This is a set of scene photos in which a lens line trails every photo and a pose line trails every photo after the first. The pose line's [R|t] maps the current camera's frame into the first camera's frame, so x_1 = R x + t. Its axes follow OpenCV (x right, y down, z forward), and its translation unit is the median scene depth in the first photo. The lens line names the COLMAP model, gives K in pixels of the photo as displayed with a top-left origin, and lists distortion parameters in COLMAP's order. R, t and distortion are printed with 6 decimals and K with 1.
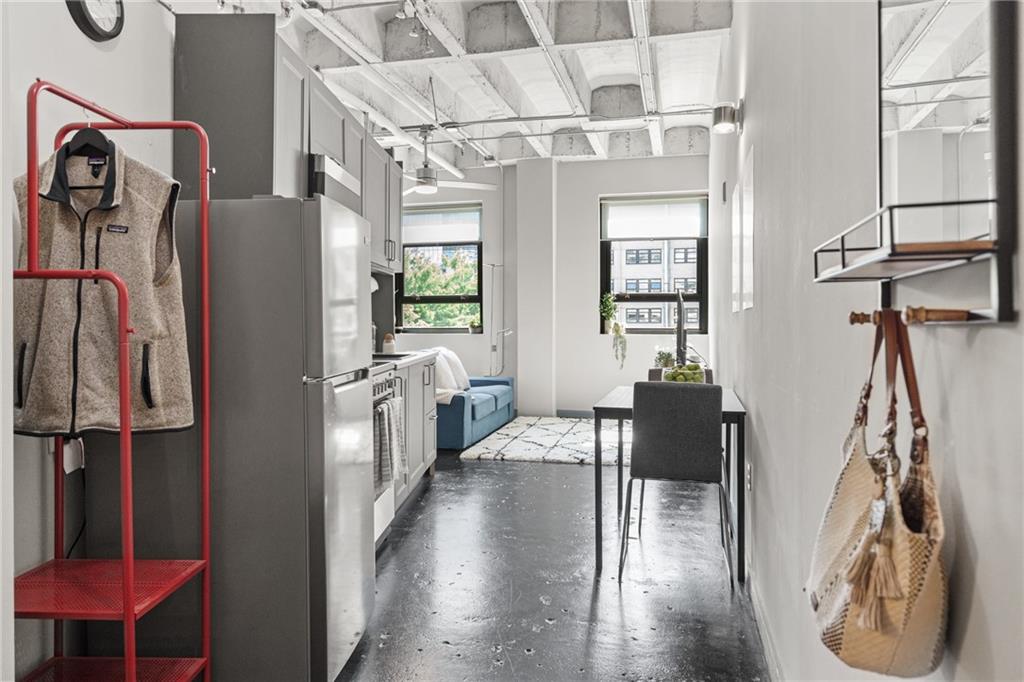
lens RADIAL K [[692.0, 0, 512.5], [0, 692.0, 327.9], [0, 0, 1]] dist [0.014997, -0.004235]
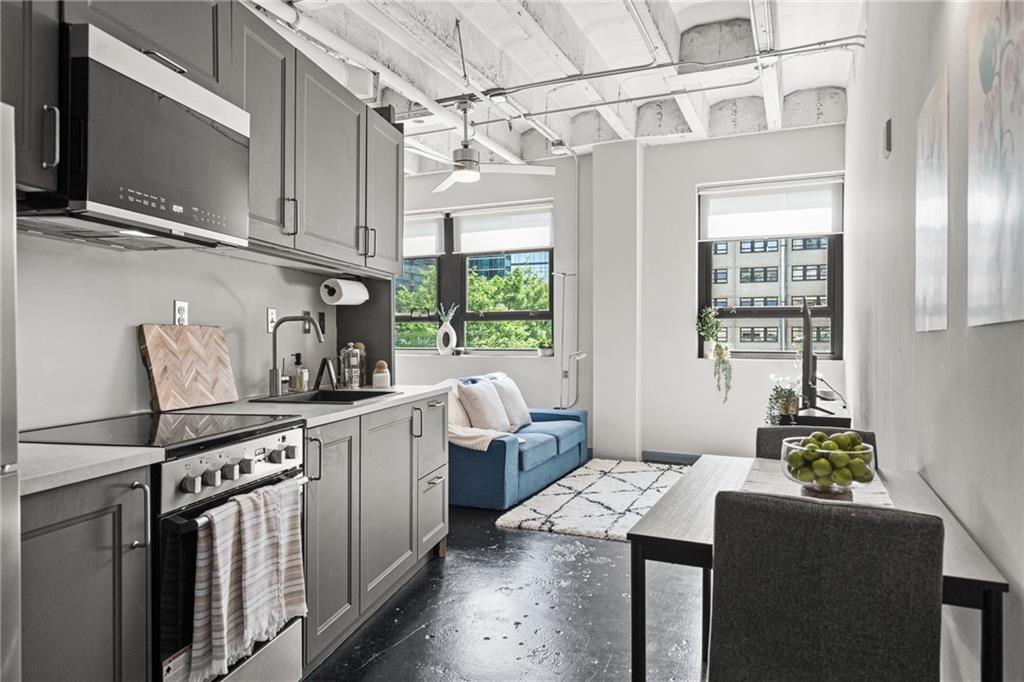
lens RADIAL K [[647.9, 0, 515.6], [0, 647.9, 341.0], [0, 0, 1]] dist [0.015873, 0.005106]
pose [[0.985292, 0.002975, -0.170856, 0.059906], [-0.004123, 0.999971, -0.006359, -0.006640], [0.170832, 0.006970, 0.985276, 0.283503]]
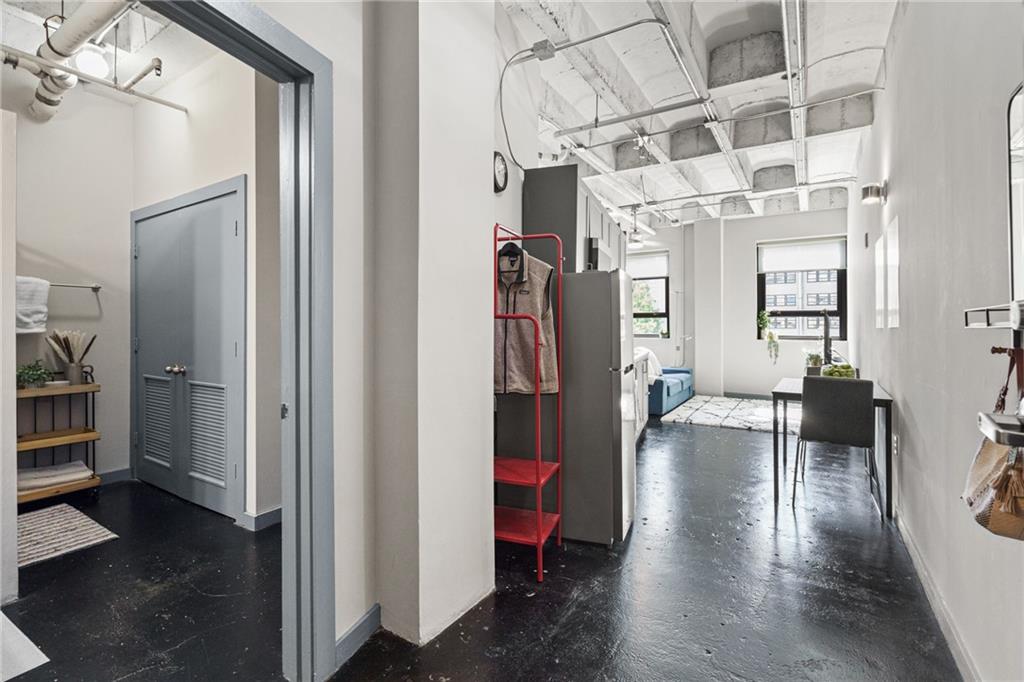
lens RADIAL K [[472.4, 0, 515.9], [0, 472.4, 323.4], [0, 0, 1]] dist [-0.000438, 0.000158]
pose [[0.948958, -0.000278, -0.315403, -0.046484], [-0.004607, 0.999881, -0.014743, -0.009246], [0.315369, 0.015444, 0.948843, -0.086233]]
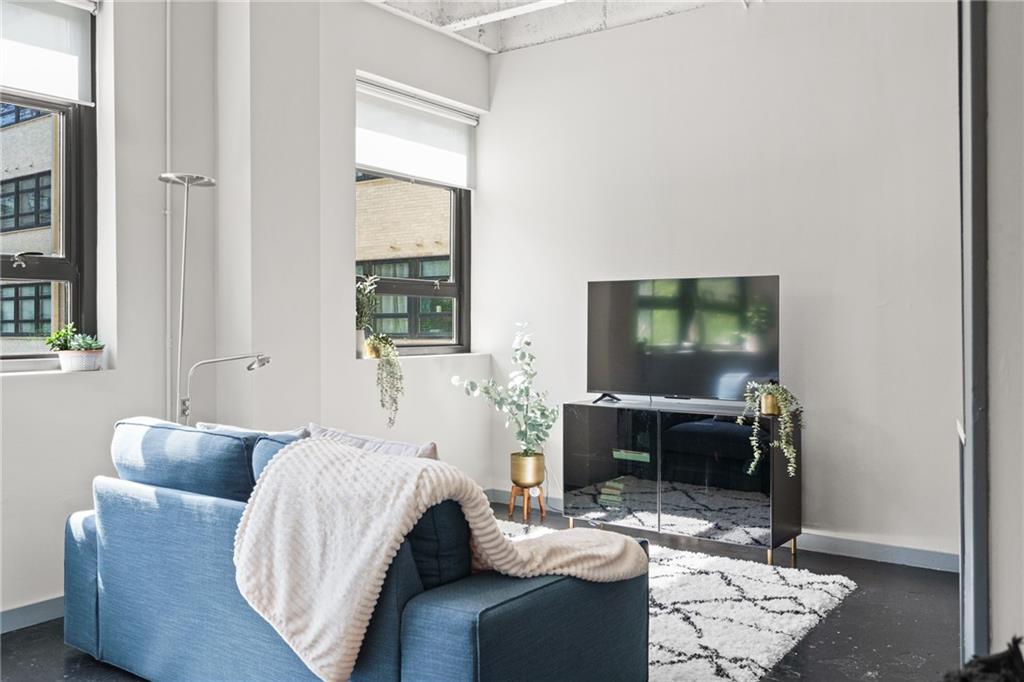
lens RADIAL K [[872.3, 0, 497.5], [0, 872.3, 316.9], [0, 0, 1]] dist [0.018581, -0.024592]
pose [[0.396402, 0.010963, 0.918012, -0.486186], [0.012697, 0.999768, -0.017422, -0.010282], [-0.917989, 0.018562, 0.396170, 0.841804]]
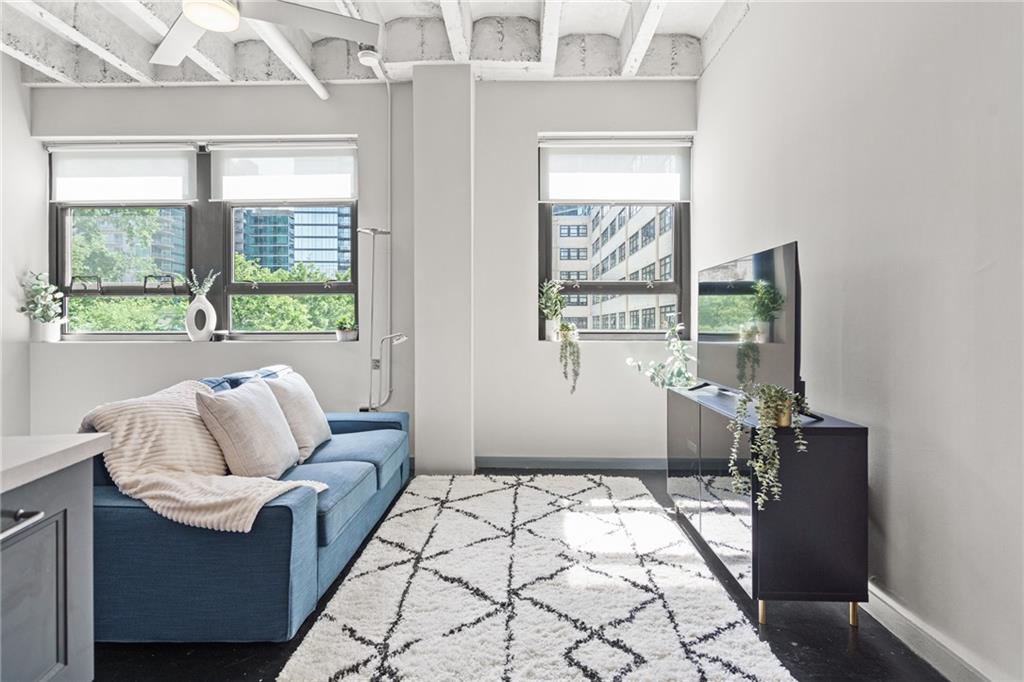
lens RADIAL K [[509.3, 0, 506.8], [0, 509.3, 328.5], [0, 0, 1]] dist [0.004485, -0.000847]
pose [[0.976667, -0.000001, 0.214758, -0.012792], [0.001633, 0.999971, -0.007425, 0.000743], [-0.214752, 0.007603, 0.976639, 0.660992]]
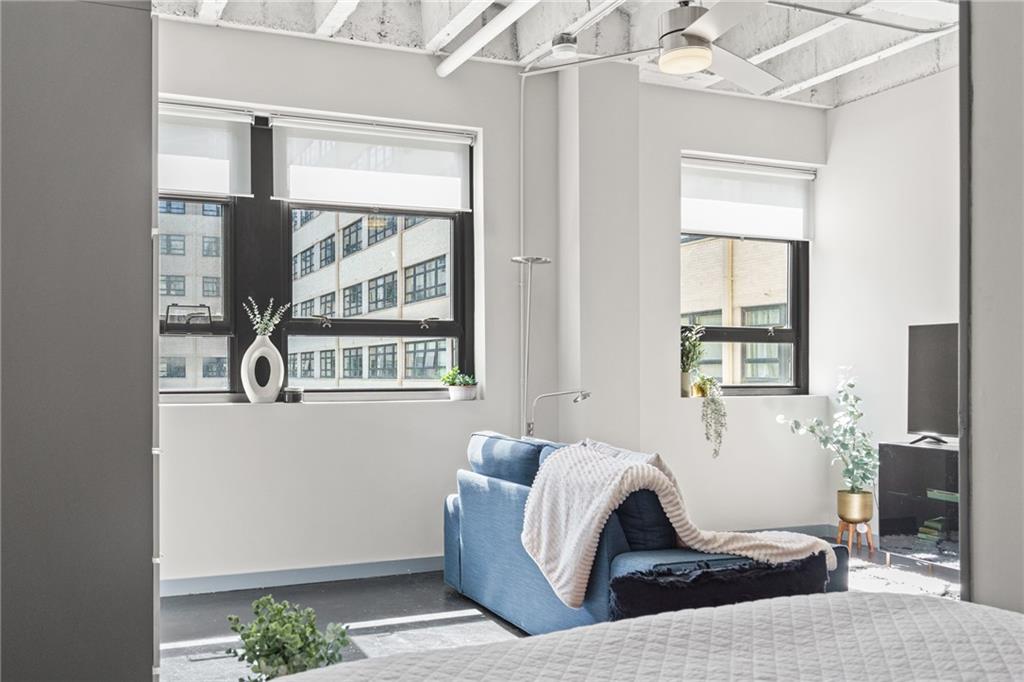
lens RADIAL K [[882.0, 0, 445.3], [0, 882.0, 373.2], [0, 0, 1]] dist [0.006982, 0.000731]
pose [[0.817442, 0.000732, 0.576011, -0.552786], [0.006306, 0.999928, -0.010220, -0.005345], [-0.575977, 0.011987, 0.817378, 0.659820]]
